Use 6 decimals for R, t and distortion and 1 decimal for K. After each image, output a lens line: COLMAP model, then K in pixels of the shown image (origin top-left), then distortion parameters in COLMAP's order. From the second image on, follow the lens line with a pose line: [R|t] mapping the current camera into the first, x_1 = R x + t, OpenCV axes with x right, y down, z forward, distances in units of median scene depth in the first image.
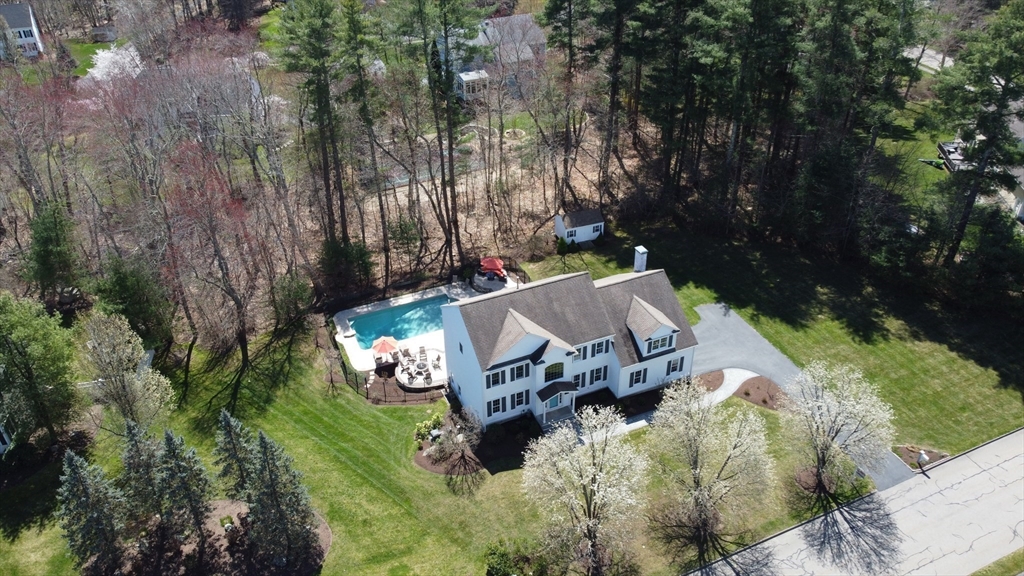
lens RADIAL K [[796.3, 0, 512.0], [0, 796.3, 288.0], [0, 0, 1]] dist [-0.005919, 0.000385]
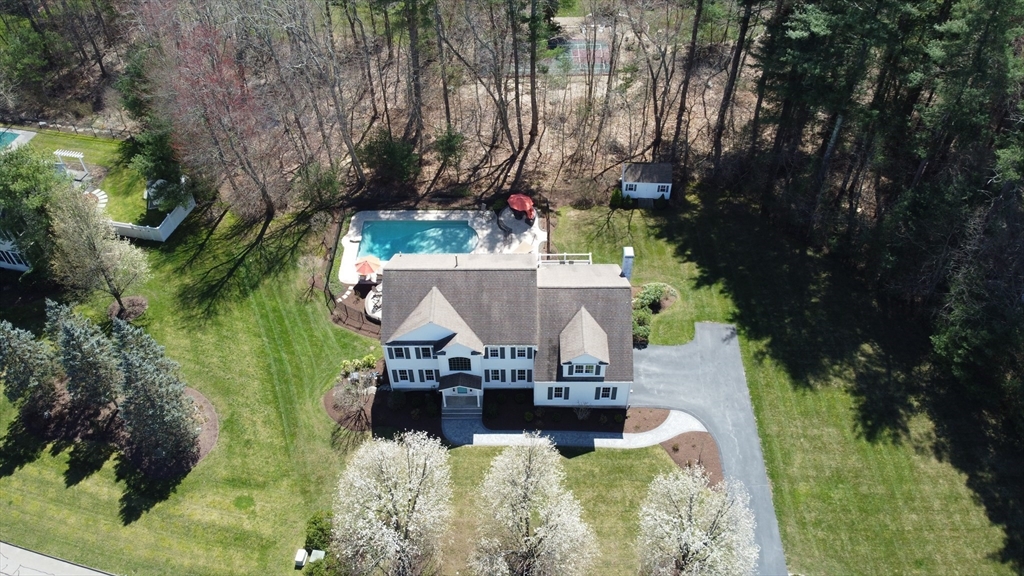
lens RADIAL K [[785.0, 0, 512.0], [0, 785.0, 288.0], [0, 0, 1]] dist [0.002544, -0.004180]
pose [[0.908573, 0.303315, -0.287219, 0.326619], [-0.227997, 0.936211, 0.267442, -0.227569], [0.350017, -0.177505, 0.919772, 0.161946]]
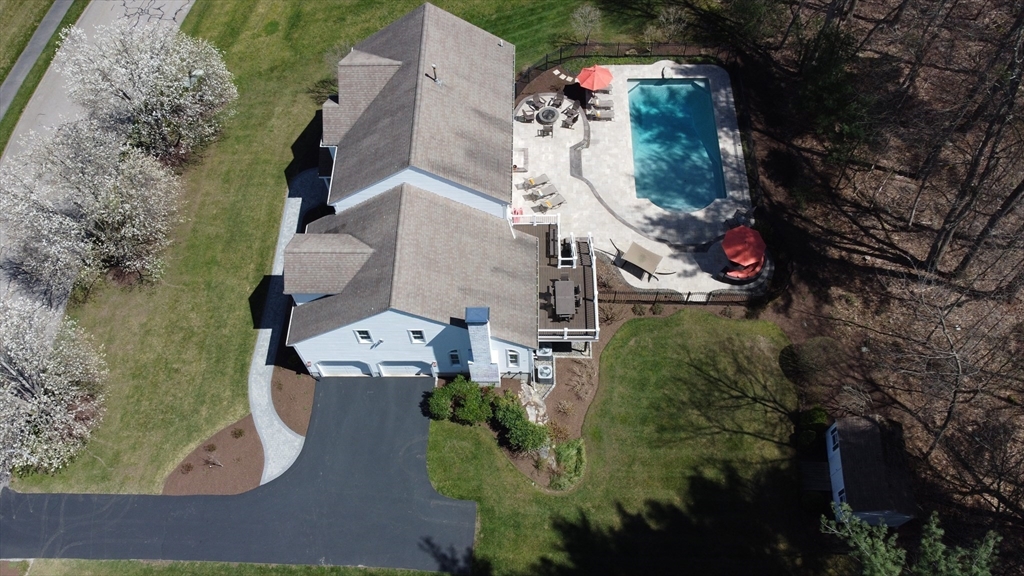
lens RADIAL K [[785.0, 0, 512.0], [0, 785.0, 288.0], [0, 0, 1]] dist [0.002544, -0.004180]
pose [[-0.426386, 0.791489, -0.437882, 0.382855], [-0.469025, 0.220472, 0.855224, -0.521308], [0.773441, 0.570033, 0.277222, 0.929007]]
